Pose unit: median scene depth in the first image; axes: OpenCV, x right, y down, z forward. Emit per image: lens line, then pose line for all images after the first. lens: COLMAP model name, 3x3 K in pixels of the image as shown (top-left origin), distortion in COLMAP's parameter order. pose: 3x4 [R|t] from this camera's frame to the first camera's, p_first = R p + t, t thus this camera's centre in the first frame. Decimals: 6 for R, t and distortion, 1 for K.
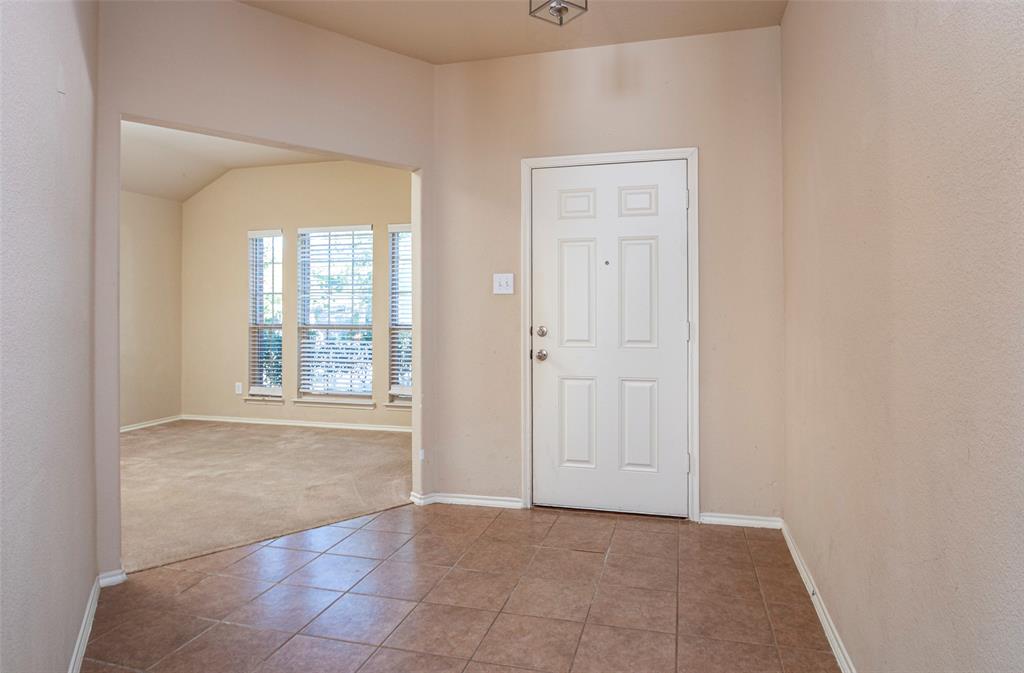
lens RADIAL K [[583.0, 0, 515.4], [0, 583.0, 304.1], [0, 0, 1]] dist [0.000641, 0.000035]
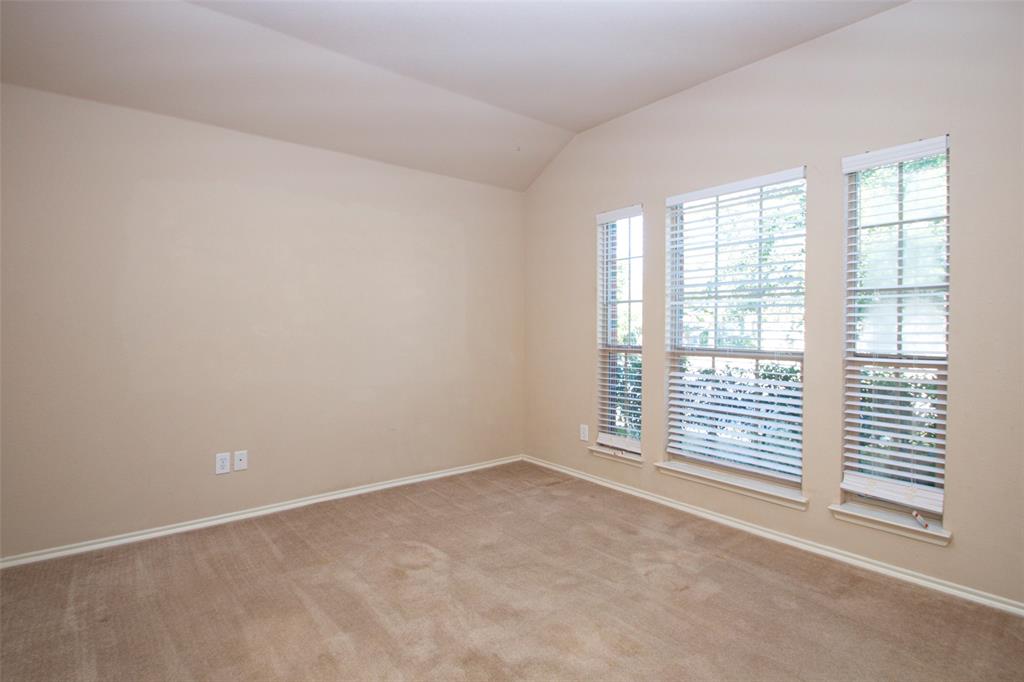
lens RADIAL K [[522.2, 0, 512.0], [0, 522.2, 341.0], [0, 0, 1]] dist [-0.028546, -0.001012]
pose [[0.814214, 0.016602, -0.580327, -0.171882], [0.002152, 0.999498, 0.031614, 0.008940], [0.580561, -0.026989, 0.813770, 0.420495]]
